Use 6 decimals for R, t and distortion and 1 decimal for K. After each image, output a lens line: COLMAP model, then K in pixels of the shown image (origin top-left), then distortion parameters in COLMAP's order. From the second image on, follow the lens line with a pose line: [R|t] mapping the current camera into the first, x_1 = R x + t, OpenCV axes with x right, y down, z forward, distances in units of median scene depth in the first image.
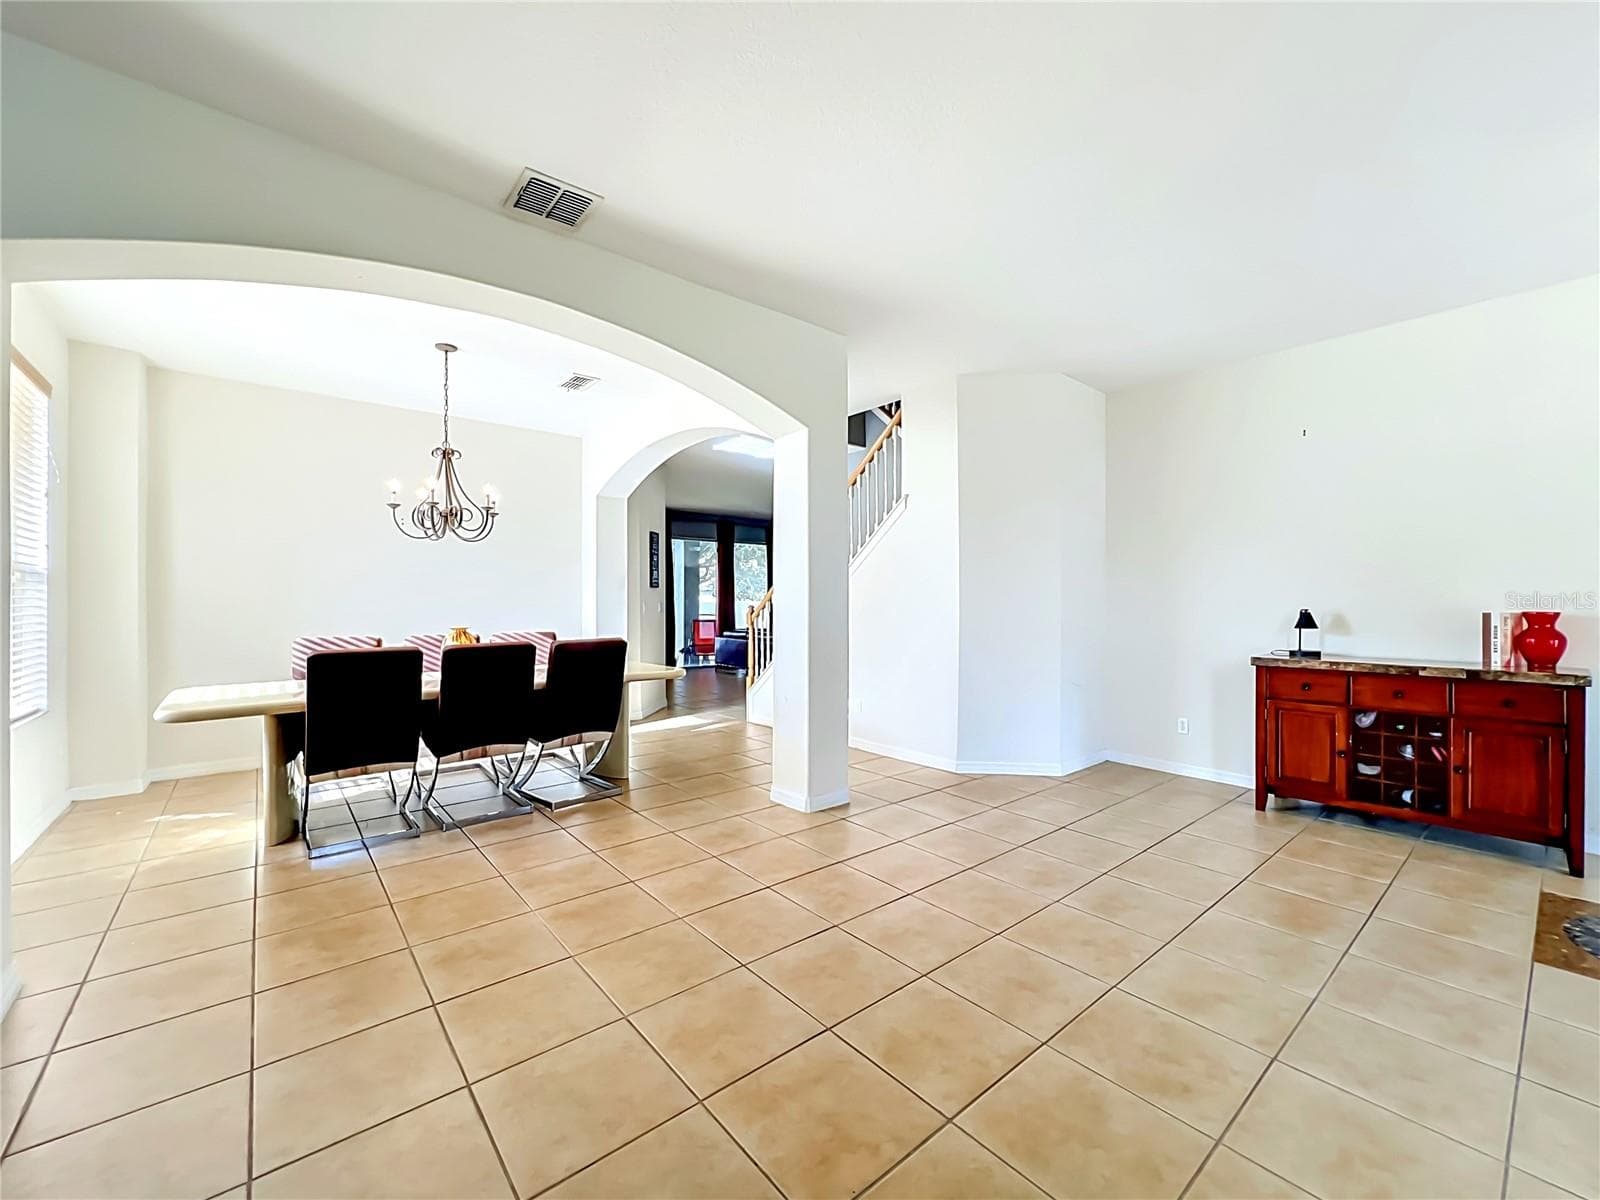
lens RADIAL K [[643.3, 0, 793.1], [0, 643.3, 597.1], [0, 0, 1]] dist [-0.000337, -0.000032]
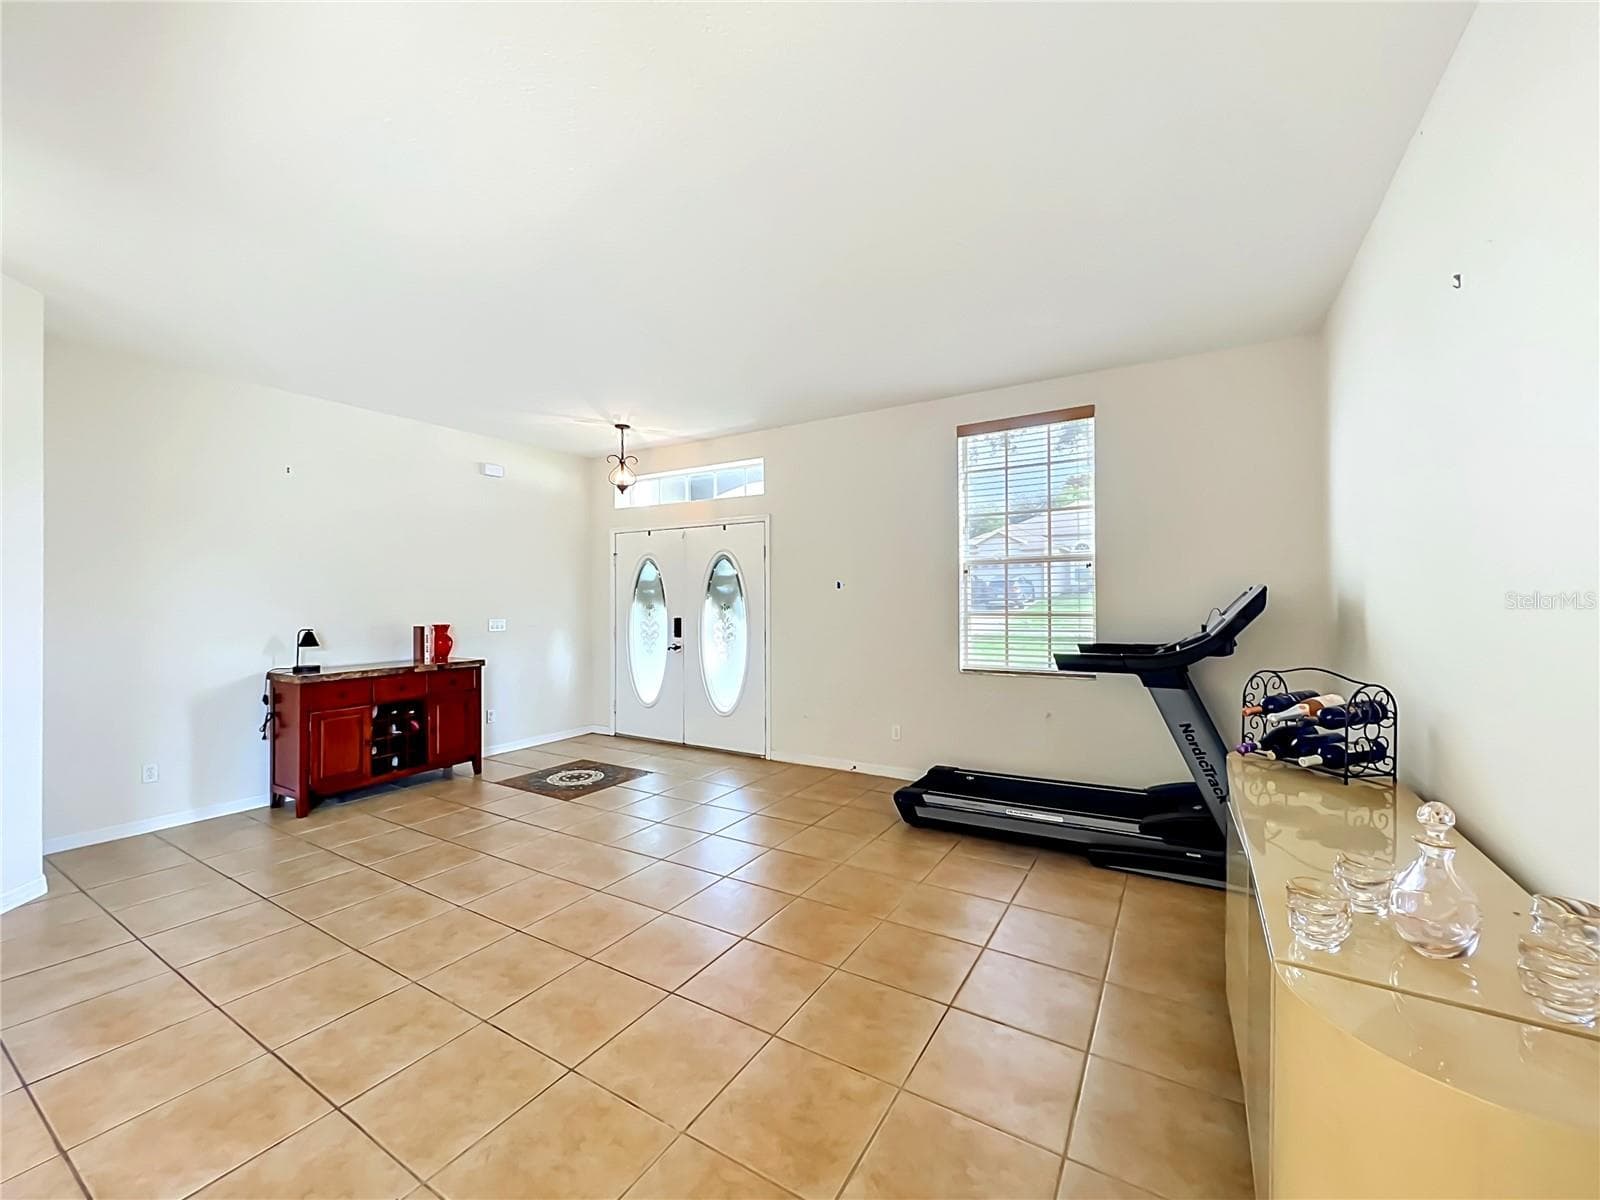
lens RADIAL K [[643.3, 0, 793.1], [0, 643.3, 597.1], [0, 0, 1]] dist [-0.000337, -0.000032]
pose [[-0.327794, 0.007606, 0.944718, -0.641548], [0.001423, 0.999970, -0.007557, -0.032959], [-0.944748, -0.001132, -0.327796, 0.654216]]
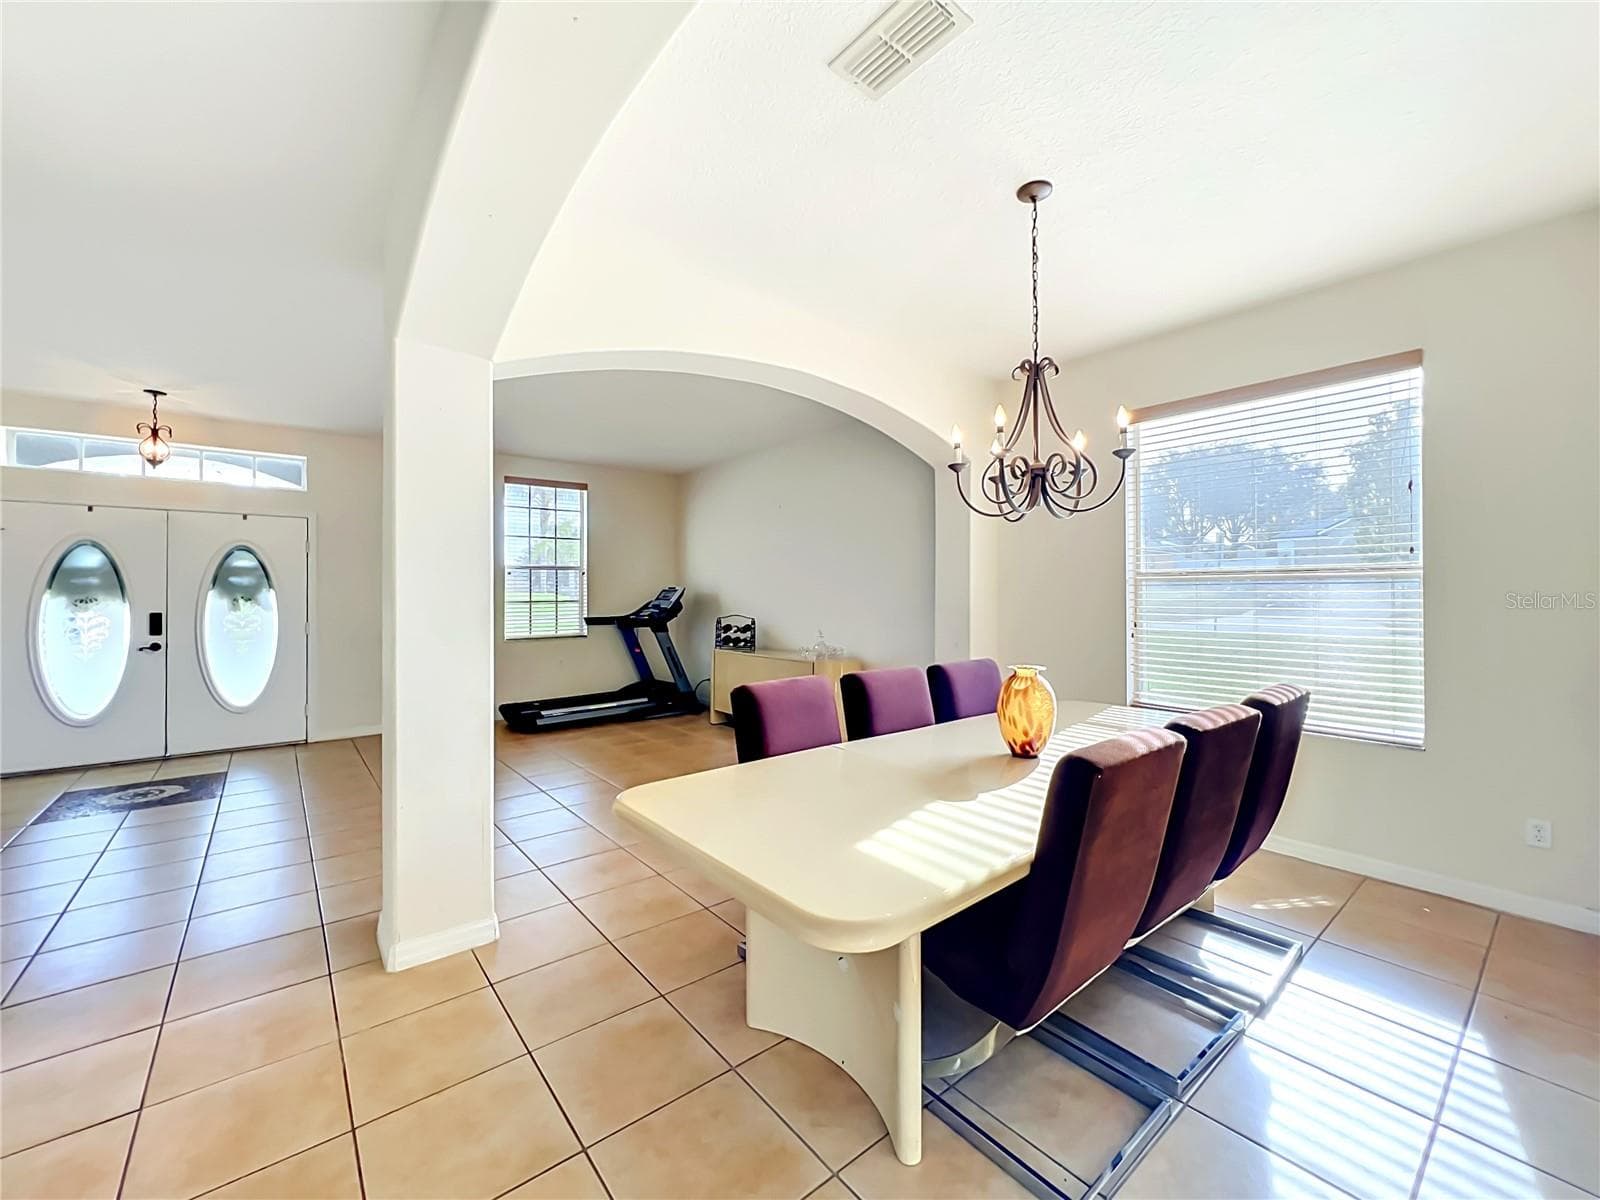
lens RADIAL K [[647.6, 0, 792.0], [0, 647.6, 587.8], [0, 0, 1]] dist [-0.000533, 0.000022]
pose [[-0.999945, 0.004646, 0.009407, -0.383095], [0.004530, 0.999914, -0.012301, -0.023038], [-0.009464, -0.012258, -0.999880, 1.935636]]
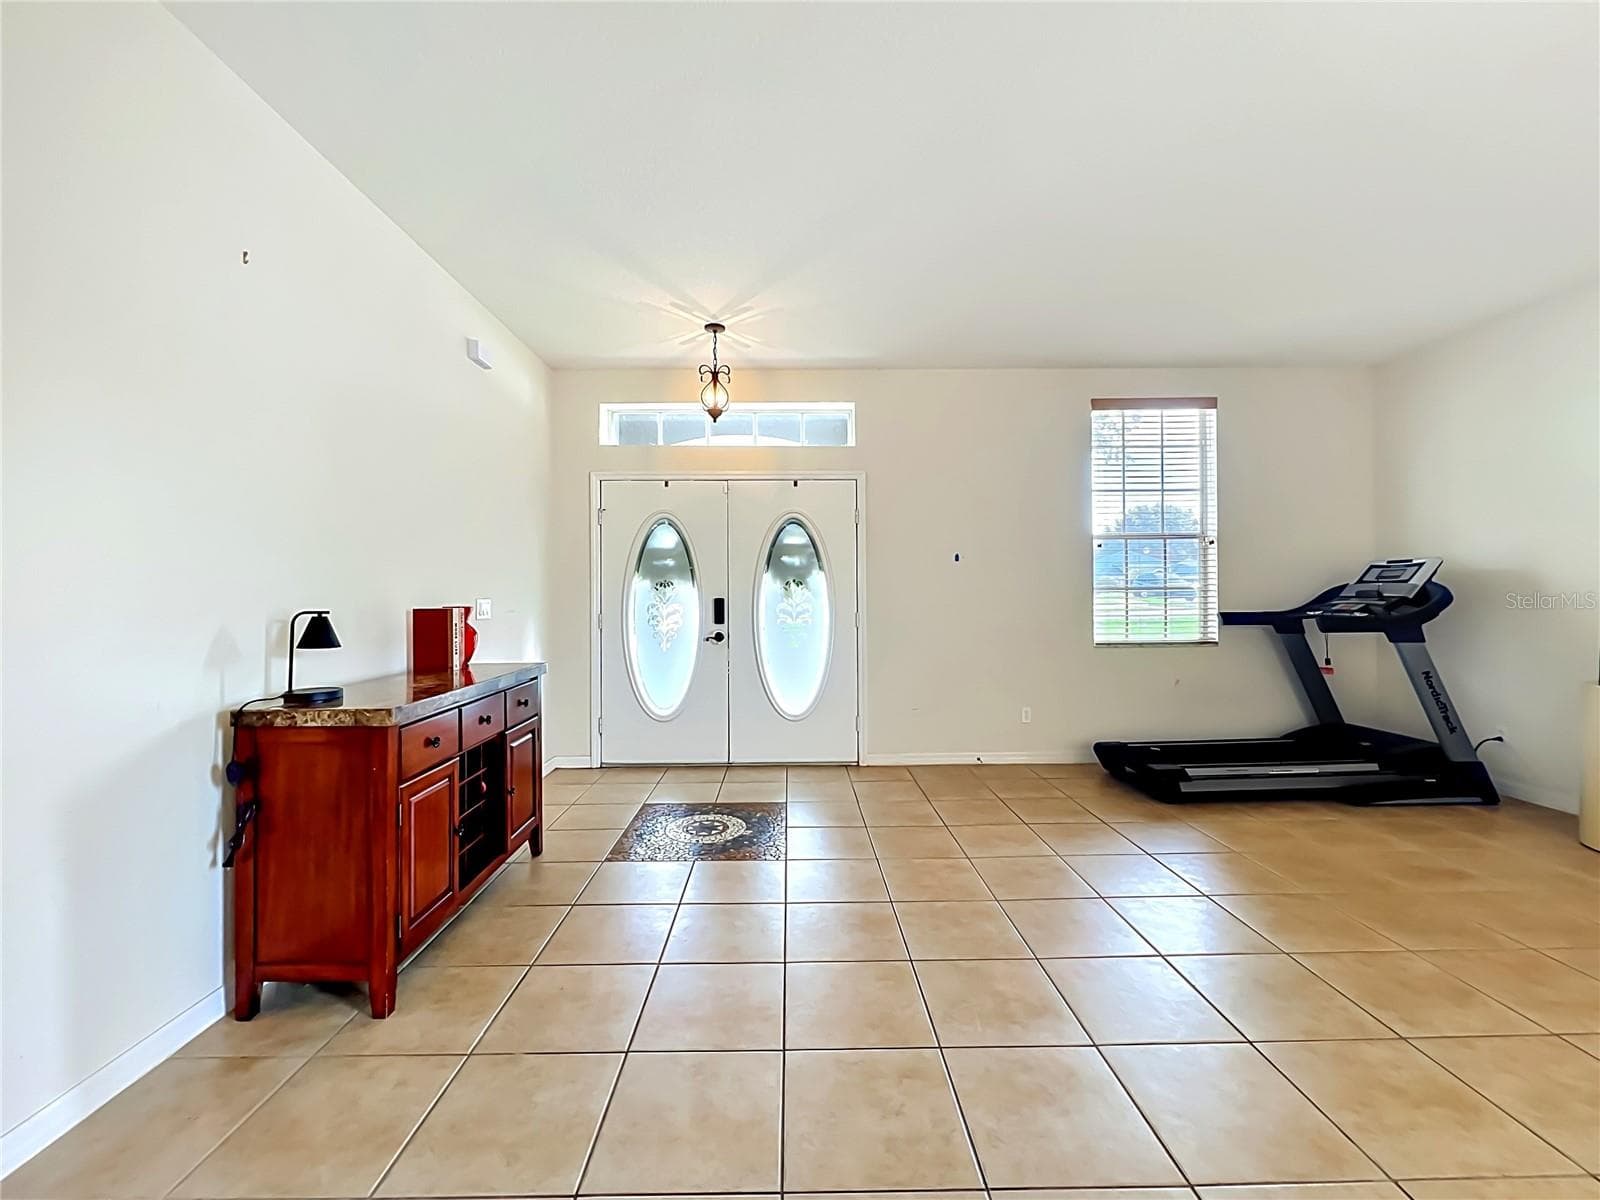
lens RADIAL K [[655.9, 0, 796.4], [0, 655.9, 594.3], [0, 0, 1]] dist [0.000628, -0.000172]
pose [[-0.780988, 0.007302, 0.624504, 0.180060], [0.005340, 0.999973, -0.005014, 0.010752], [-0.624523, -0.000581, -0.781006, 1.361259]]
